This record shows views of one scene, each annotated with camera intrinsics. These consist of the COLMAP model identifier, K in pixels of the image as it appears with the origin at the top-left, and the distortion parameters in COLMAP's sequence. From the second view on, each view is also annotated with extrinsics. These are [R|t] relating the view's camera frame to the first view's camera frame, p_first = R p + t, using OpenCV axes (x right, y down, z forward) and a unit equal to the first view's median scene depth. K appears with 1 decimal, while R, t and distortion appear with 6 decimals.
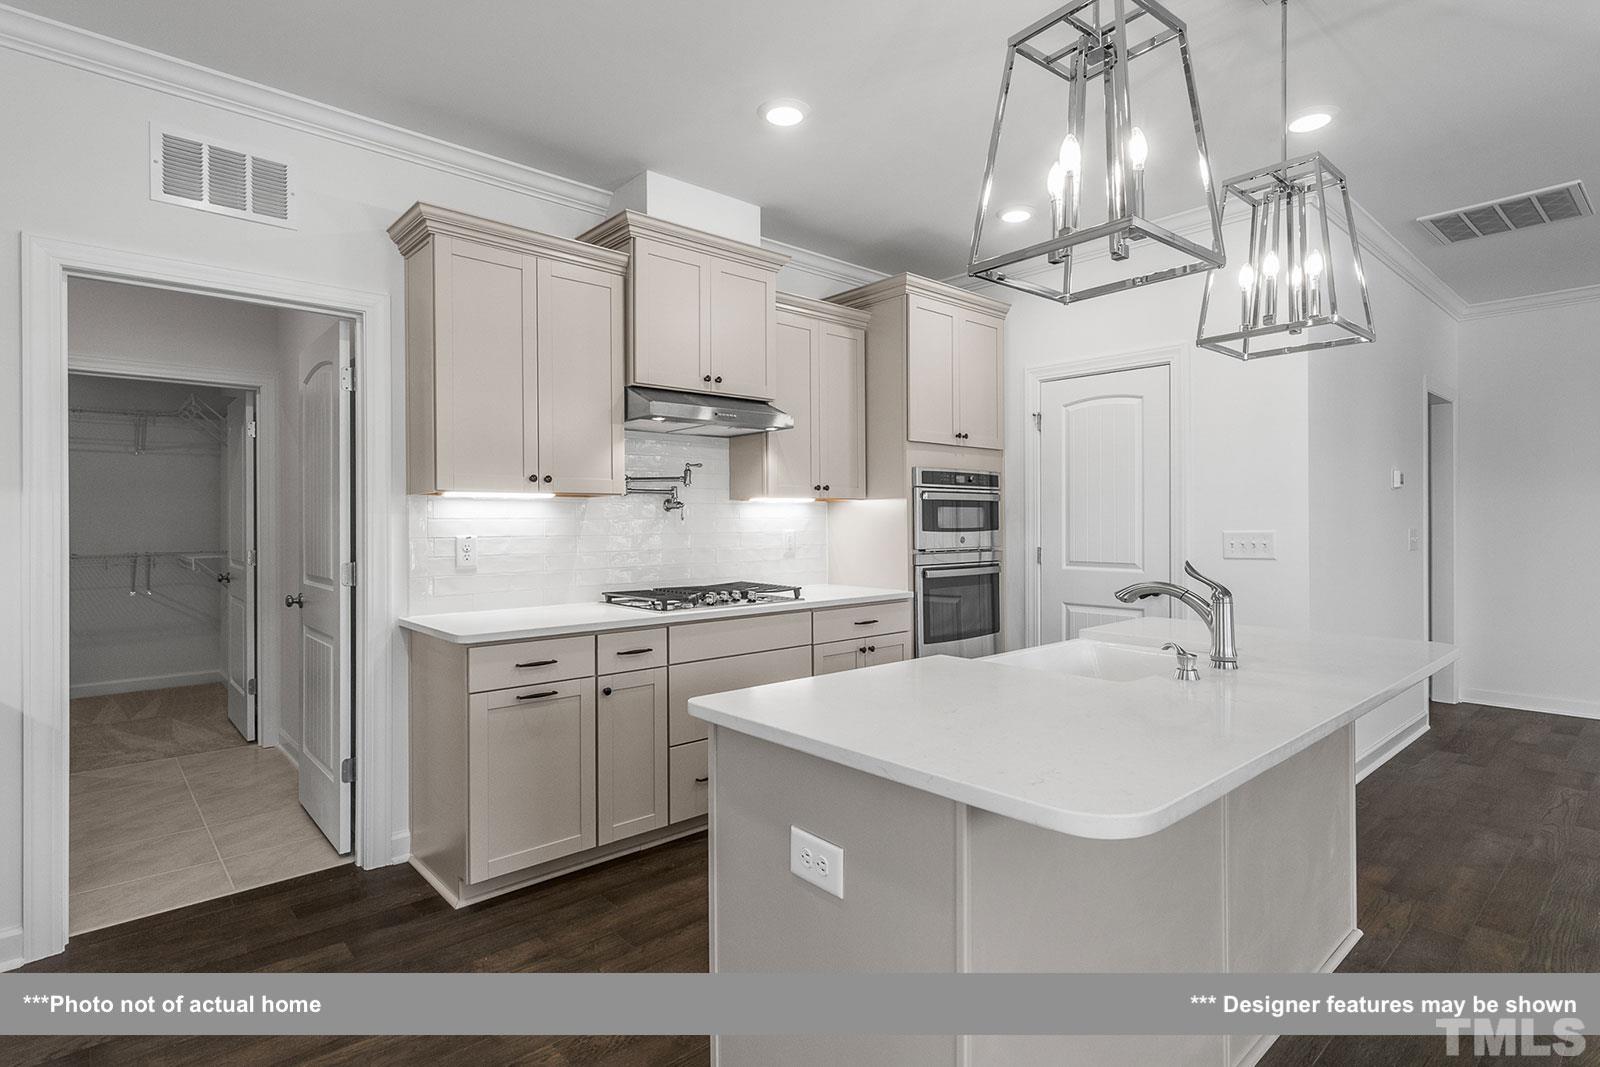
lens RADIAL K [[774.8, 0, 792.4], [0, 774.8, 533.5], [0, 0, 1]] dist [0.006335, 0.001196]
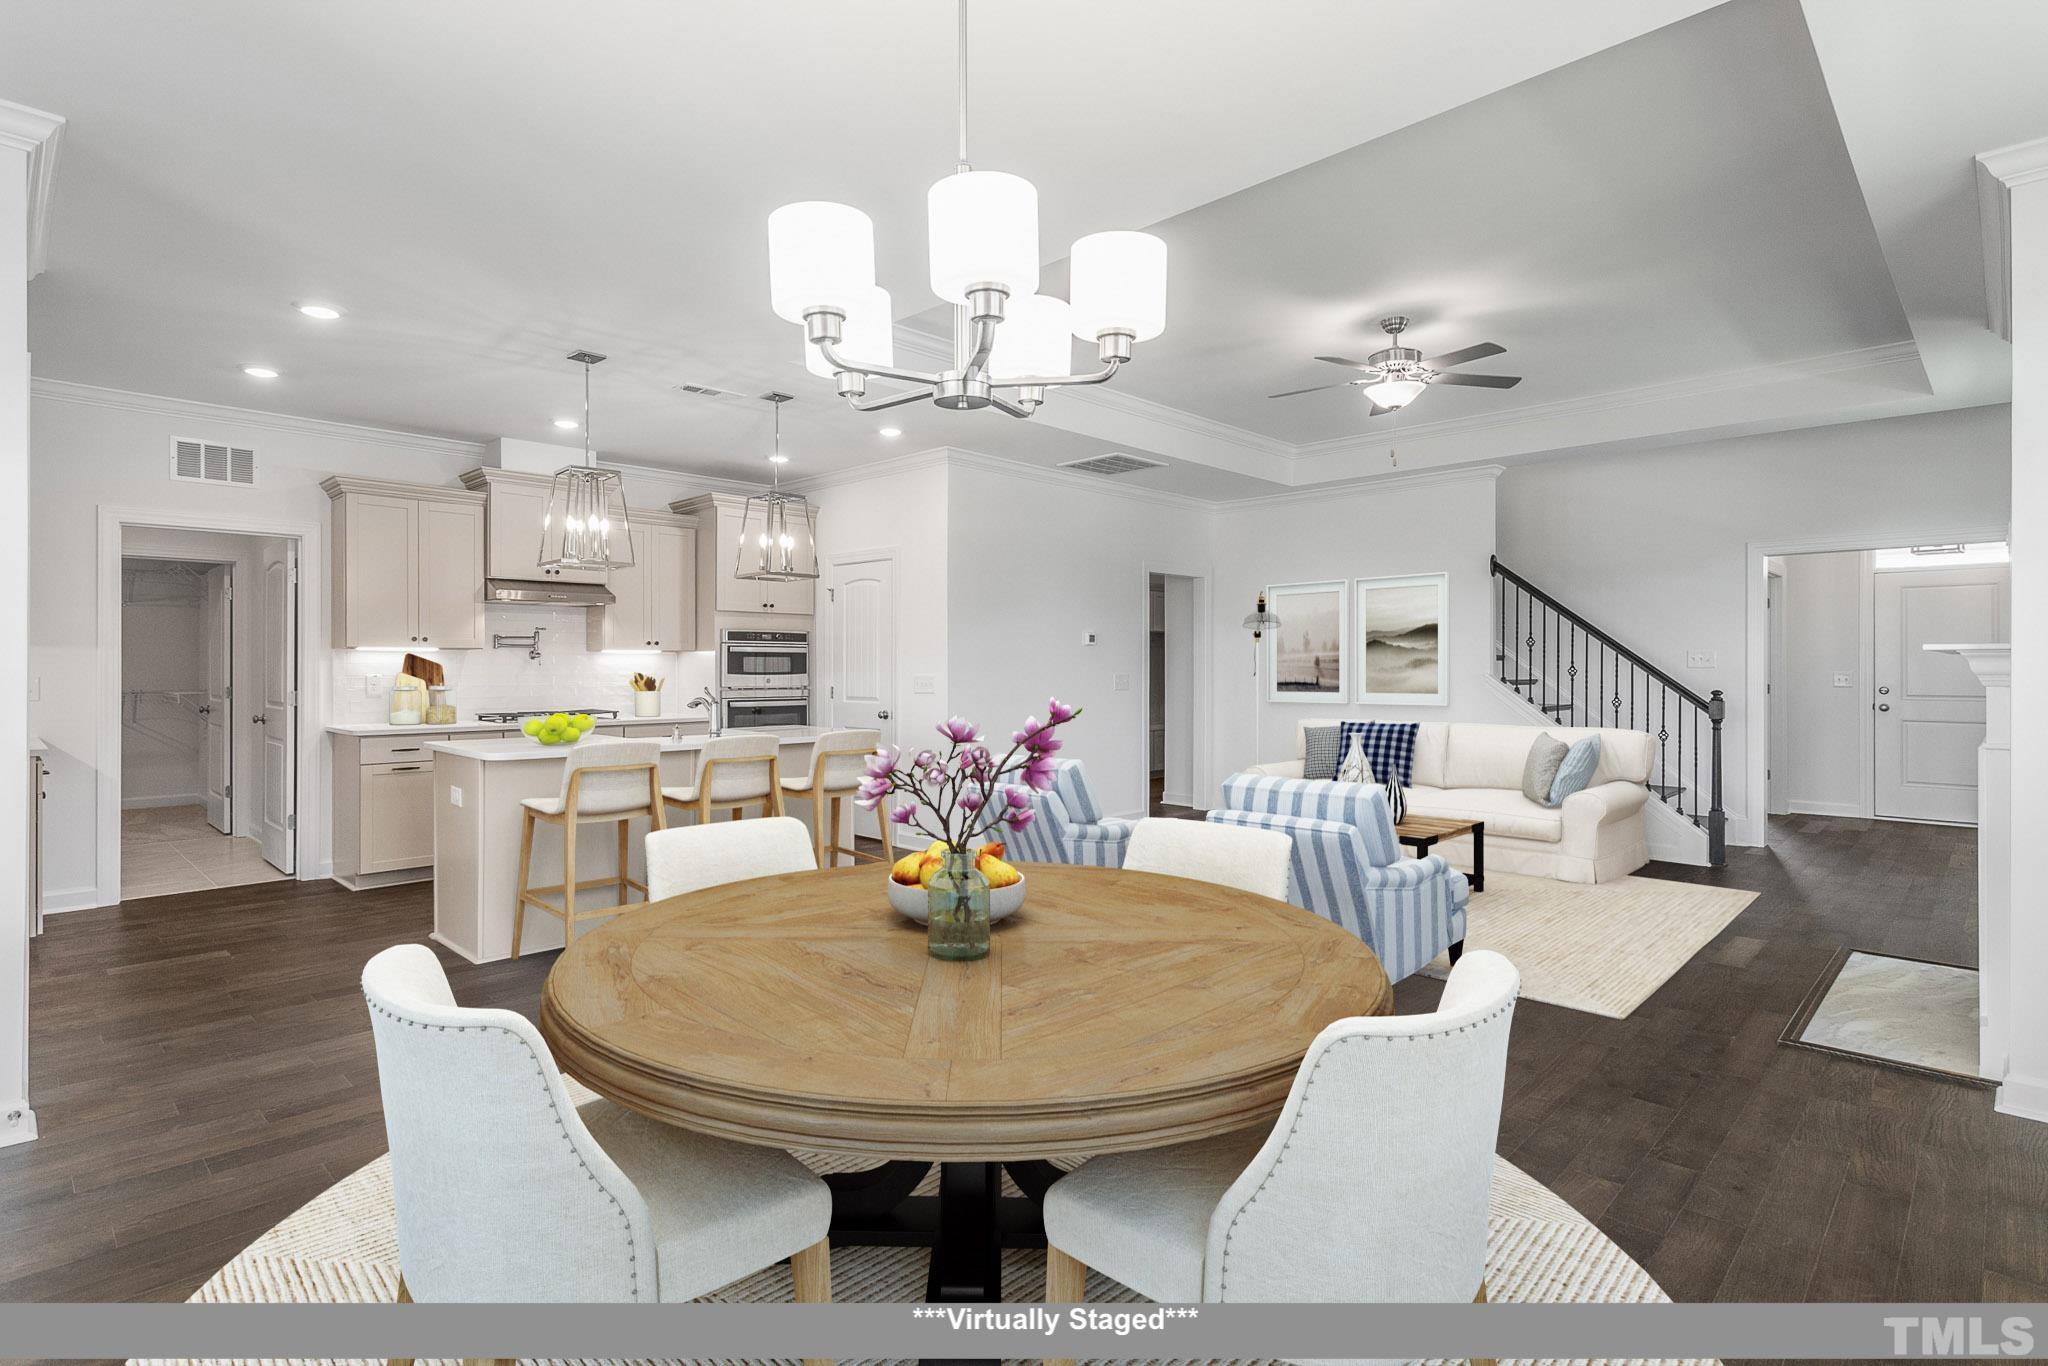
lens RADIAL K [[991.3, 0, 1032.9], [0, 991.3, 680.1], [0, 0, 1]] dist [0.001768, -0.001119]
pose [[0.997171, 0.004394, 0.075033, 0.686276], [-0.004169, 0.999986, -0.003153, 0.013261], [-0.075045, 0.002832, 0.997176, -0.993164]]
